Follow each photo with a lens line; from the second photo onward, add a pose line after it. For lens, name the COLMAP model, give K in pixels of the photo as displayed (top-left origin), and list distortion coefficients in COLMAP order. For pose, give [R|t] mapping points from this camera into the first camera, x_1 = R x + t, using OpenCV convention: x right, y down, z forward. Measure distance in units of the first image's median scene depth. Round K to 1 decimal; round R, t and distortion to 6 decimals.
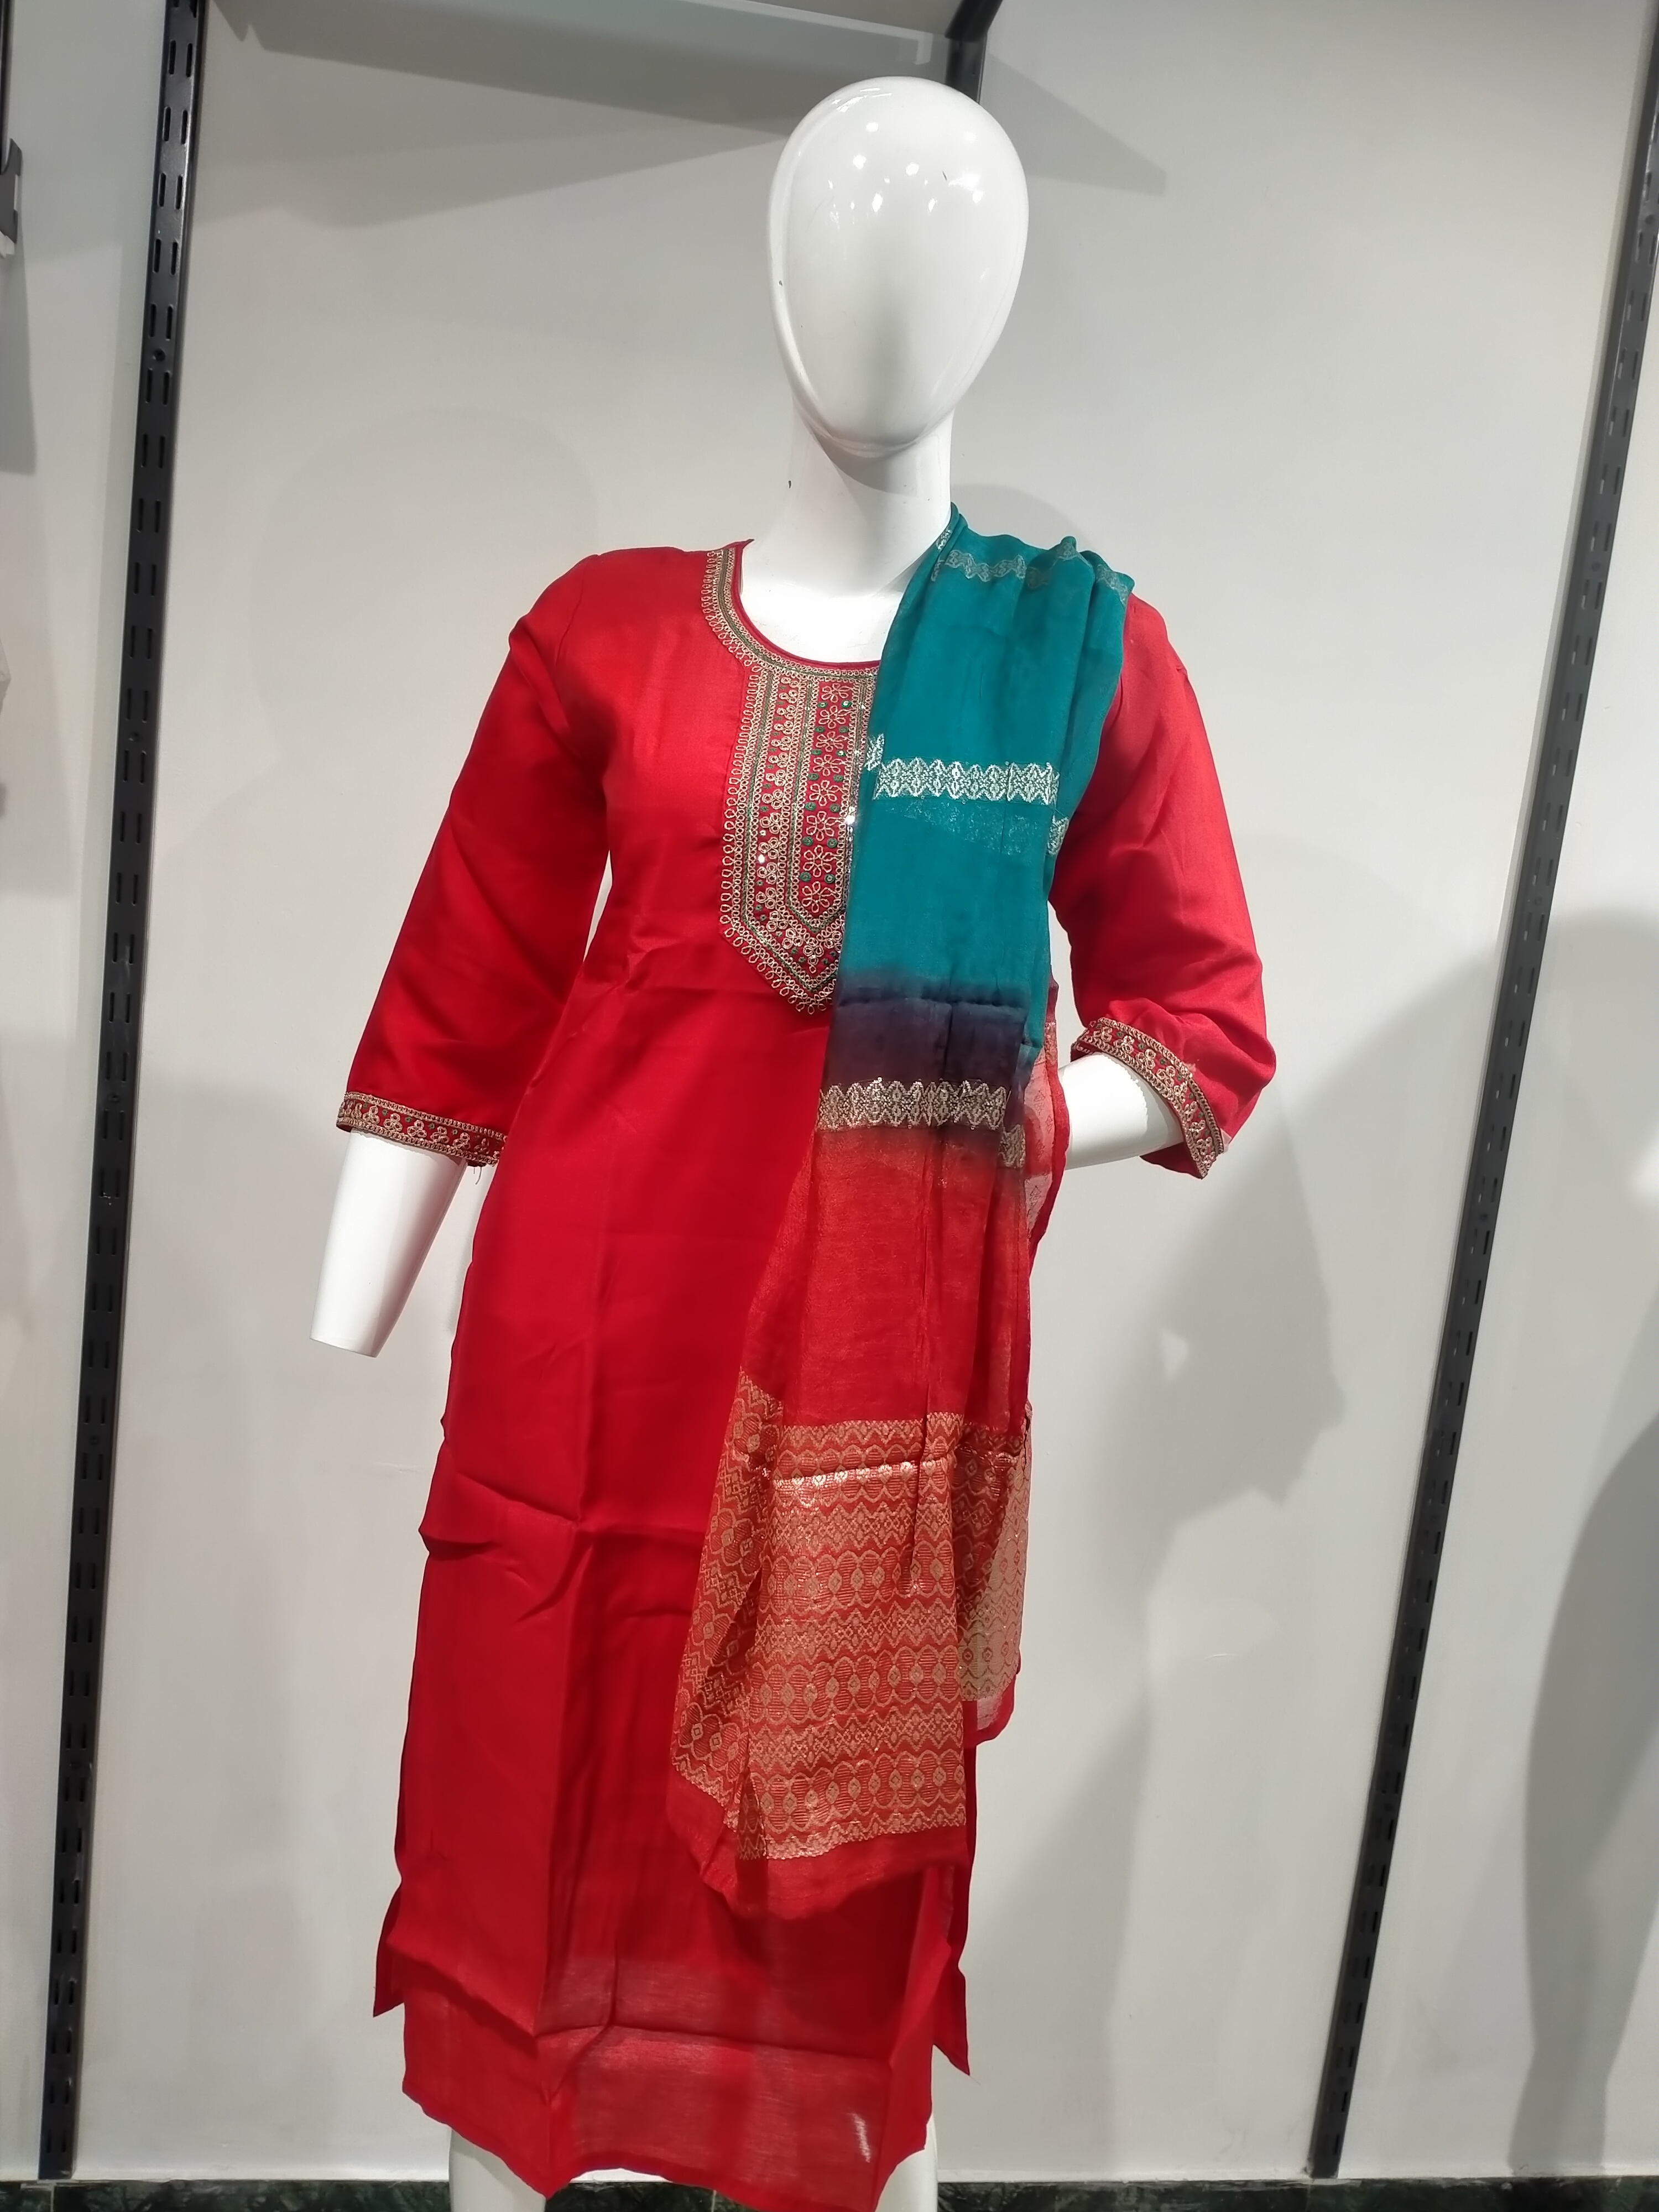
lens RADIAL K [[1902.5, 0, 818.3], [0, 1902.5, 1047.1], [0, 0, 1]] dist [-0.015247, -0.011732]
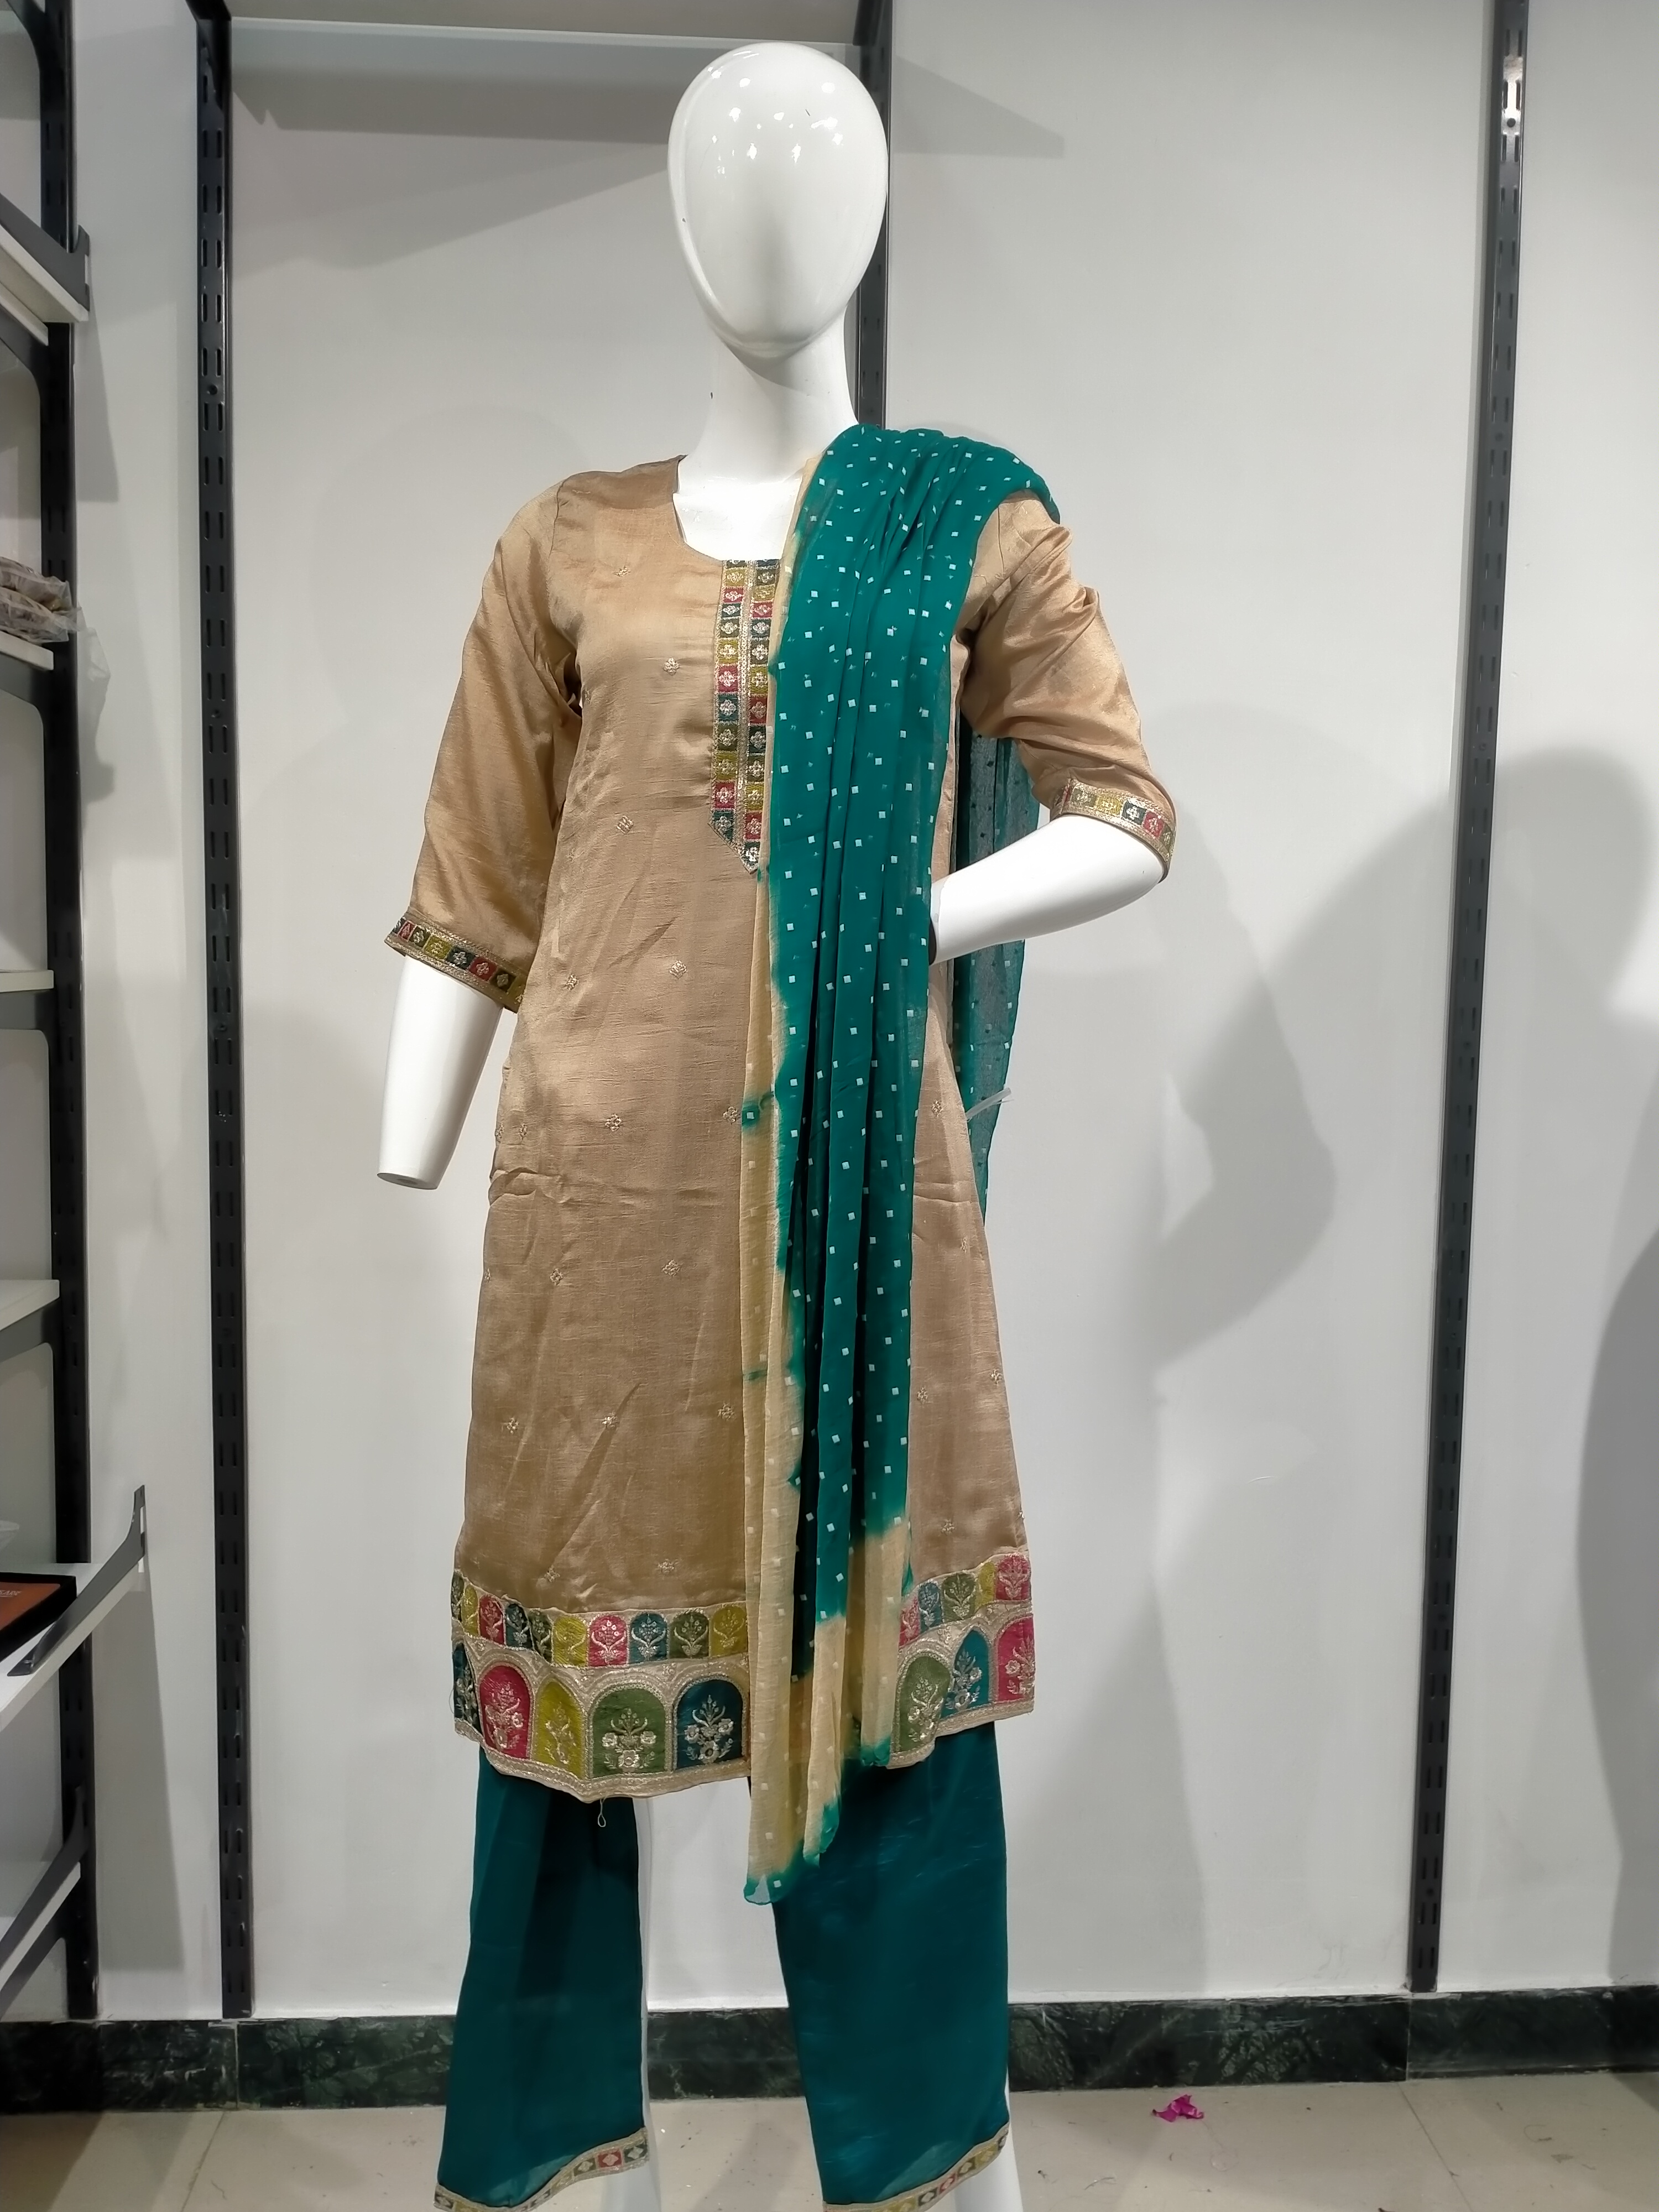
lens RADIAL K [[1858.3, 0, 820.1], [0, 1858.3, 1042.8], [0, 0, 1]] dist [0.005592, -0.041695]
pose [[0.992159, -0.089779, -0.086954, 0.080217], [0.084314, 0.994342, -0.064610, 0.127572], [0.092263, 0.056772, 0.994115, -0.082304]]
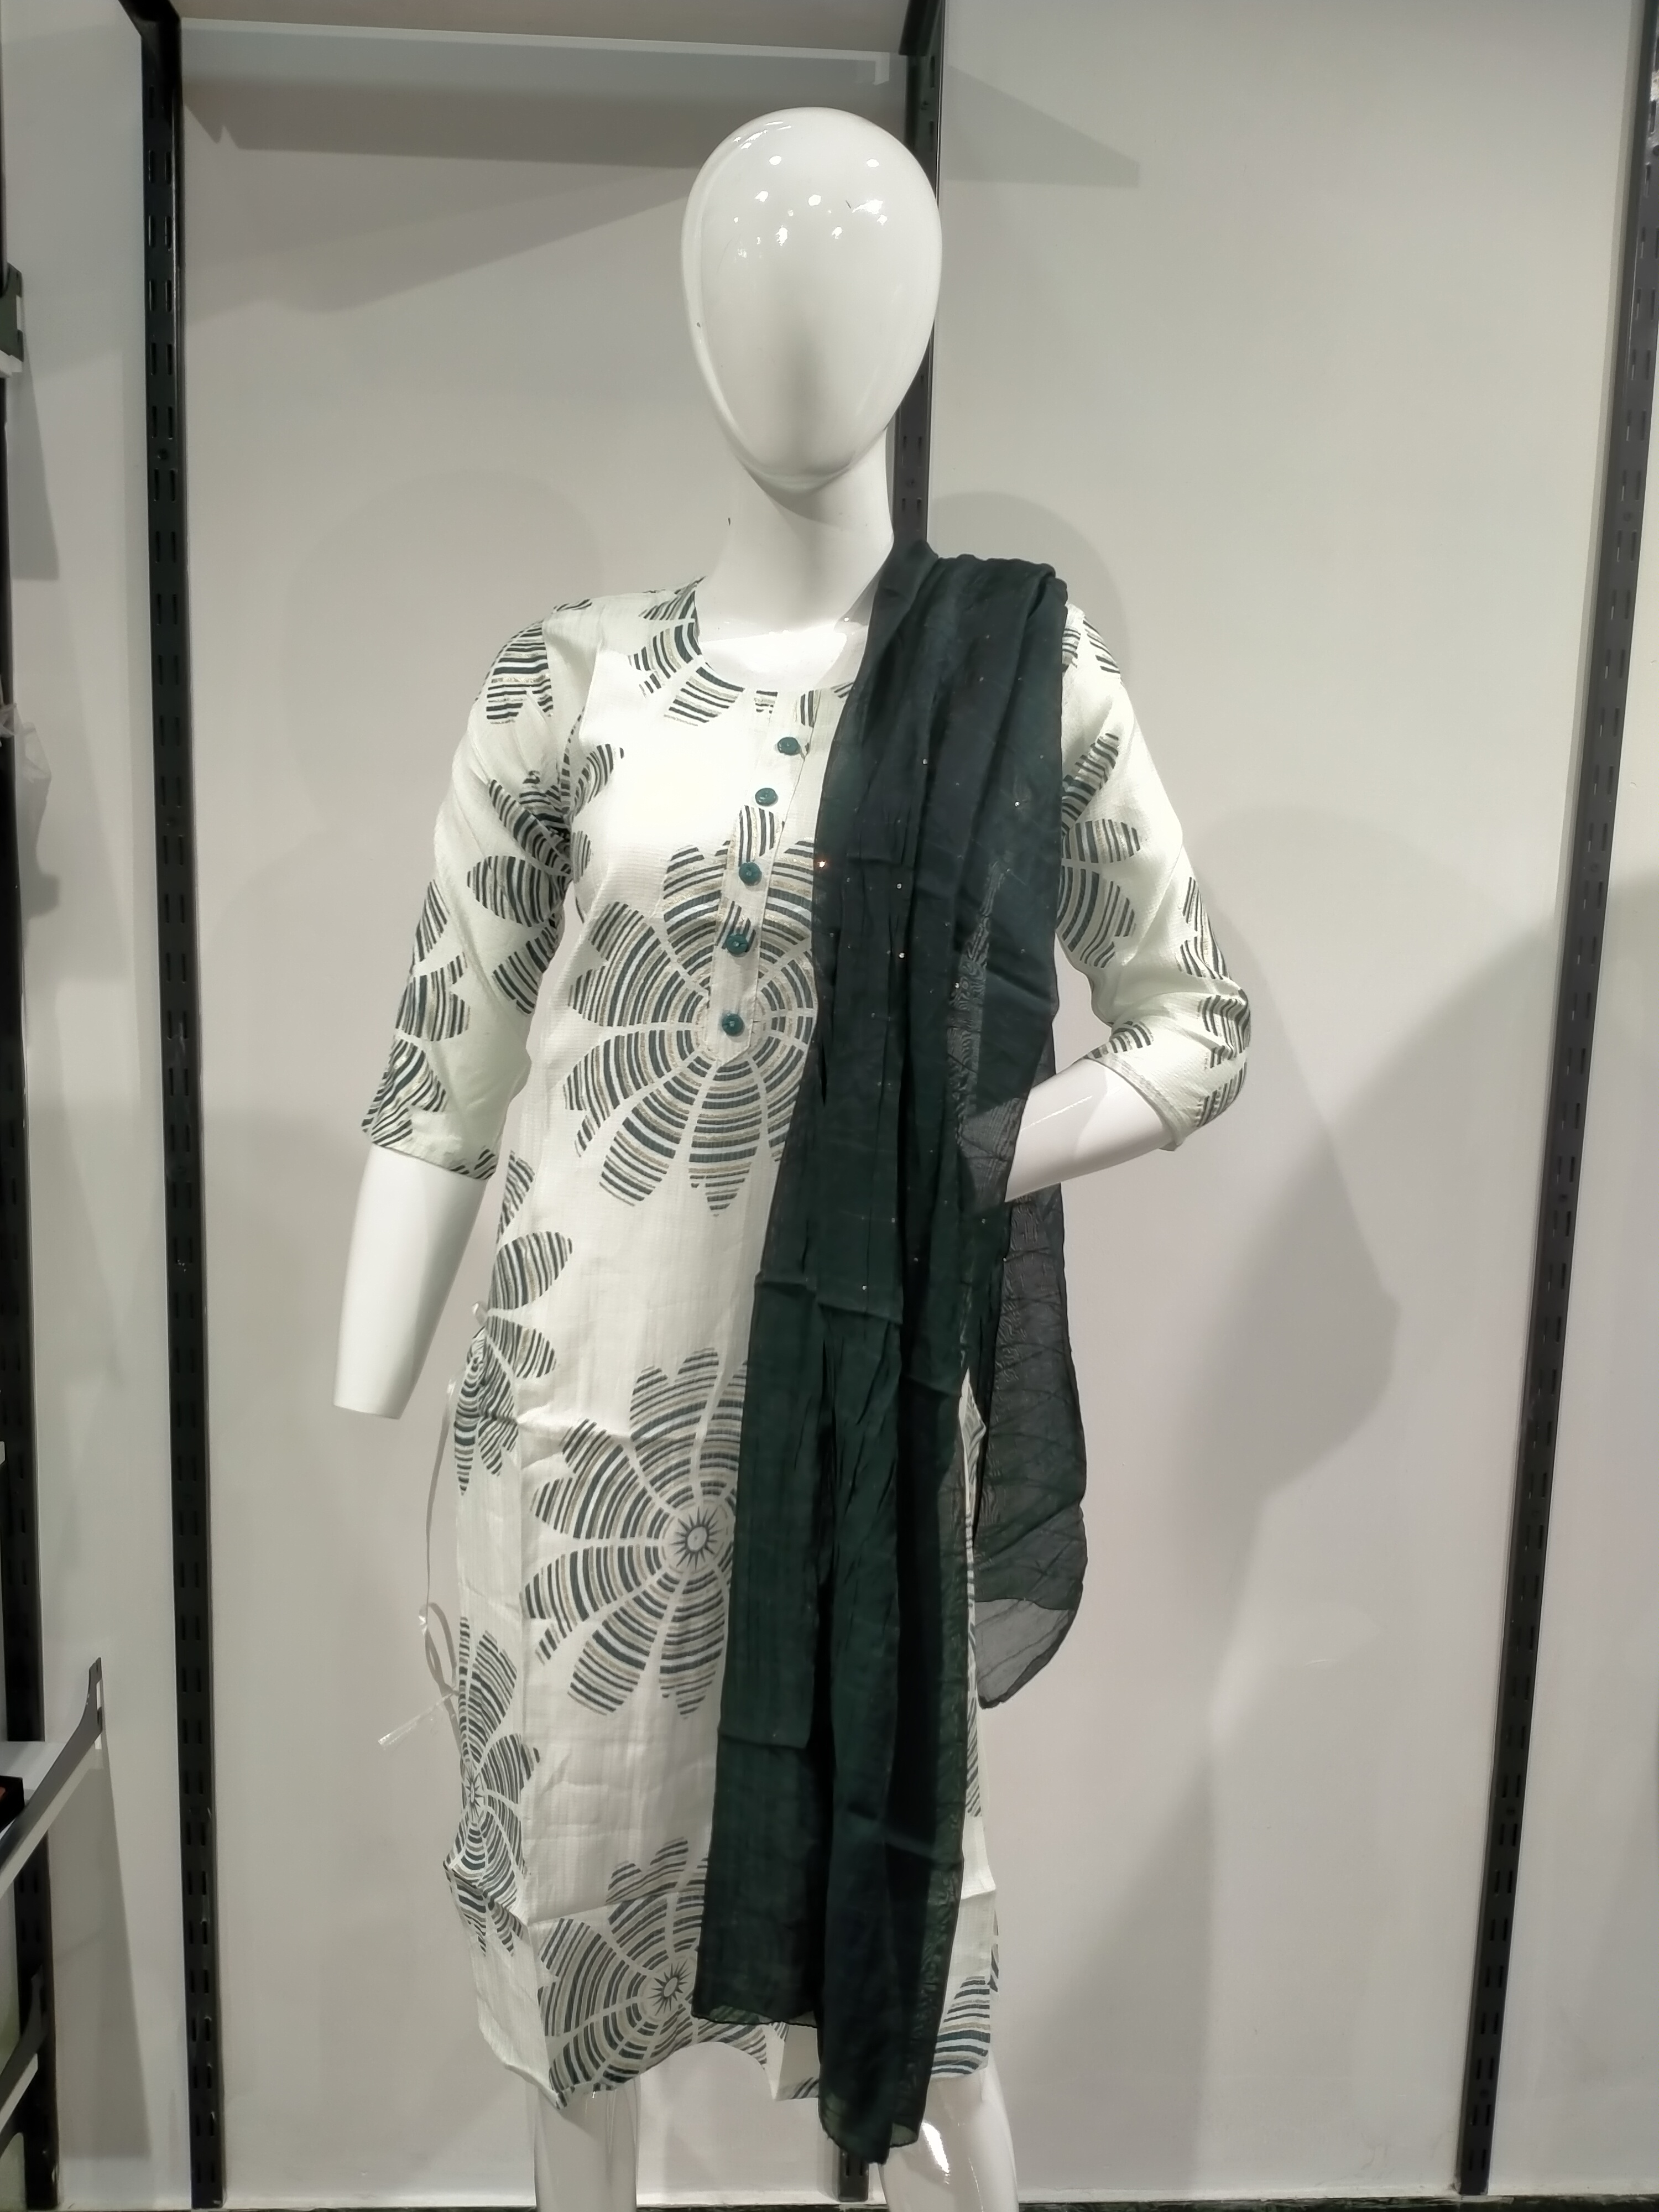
lens RADIAL K [[1902.5, 0, 814.1], [0, 1902.5, 1067.6], [0, 0, 1]] dist [-0.015247, -0.011732]
pose [[0.992145, -0.070070, -0.103630, 0.078594], [0.070100, 0.997534, -0.003363, -0.000660], [0.103610, -0.003928, 0.994610, 0.000864]]
